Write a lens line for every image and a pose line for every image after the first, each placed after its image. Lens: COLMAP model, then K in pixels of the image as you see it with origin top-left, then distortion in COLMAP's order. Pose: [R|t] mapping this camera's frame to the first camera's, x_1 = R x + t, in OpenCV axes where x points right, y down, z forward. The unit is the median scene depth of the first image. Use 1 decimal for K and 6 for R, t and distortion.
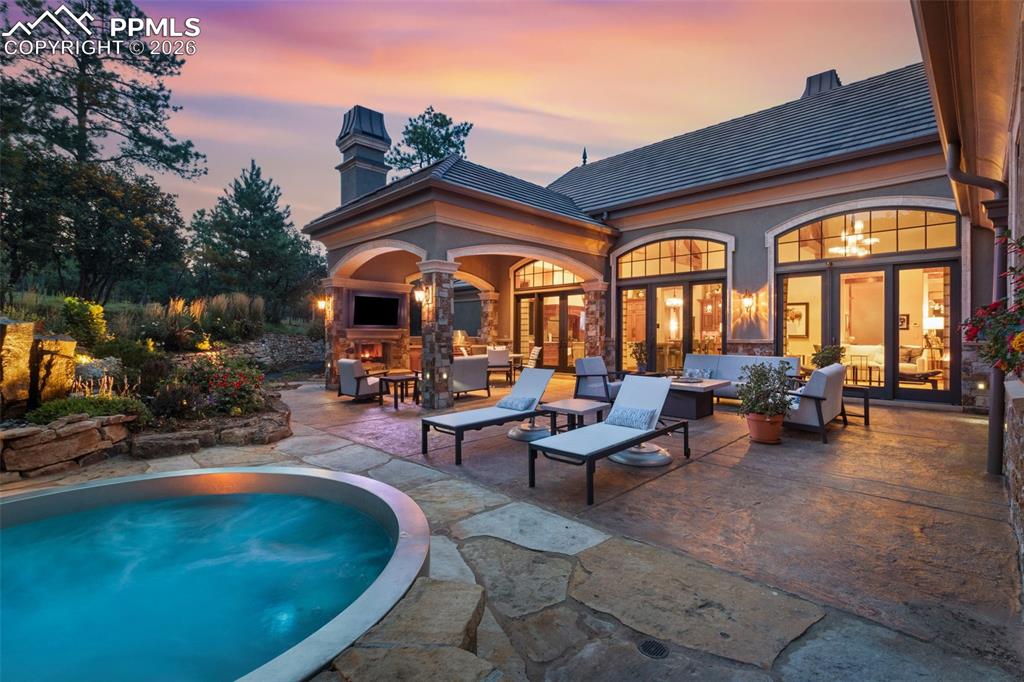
lens RADIAL K [[475.2, 0, 510.9], [0, 475.2, 339.8], [0, 0, 1]] dist [-0.001843, -0.001420]
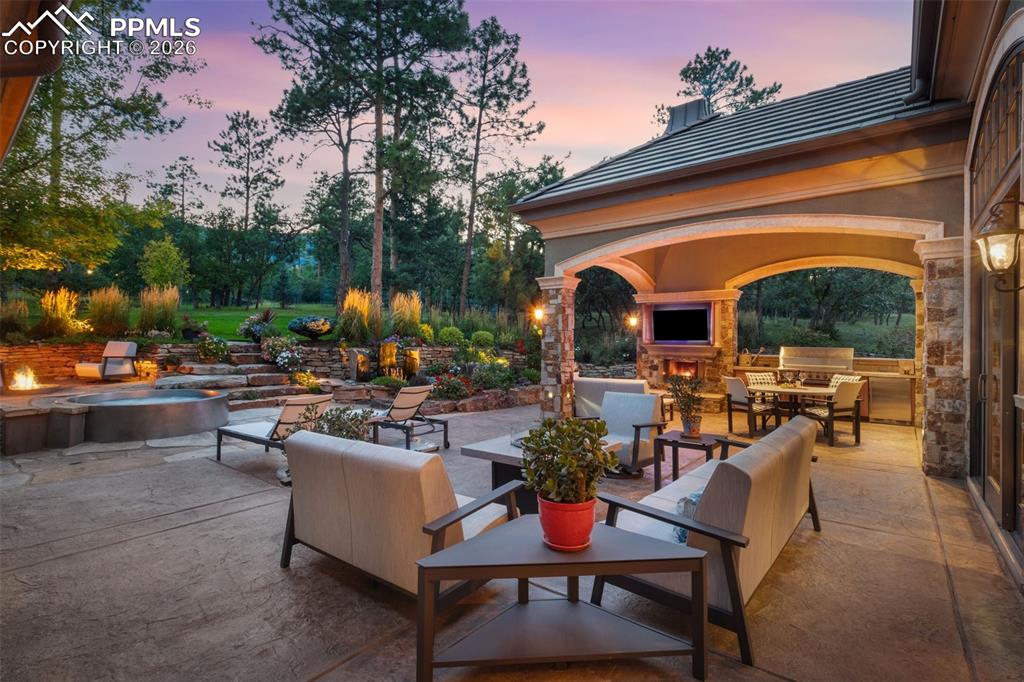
lens RADIAL K [[475.2, 0, 508.9], [0, 475.2, 337.5], [0, 0, 1]] dist [-0.001843, -0.001420]
pose [[0.105954, -0.007916, -0.994340, 0.616100], [-0.022503, 0.999693, -0.010357, -0.022052], [0.994116, 0.023472, 0.105743, 0.609997]]
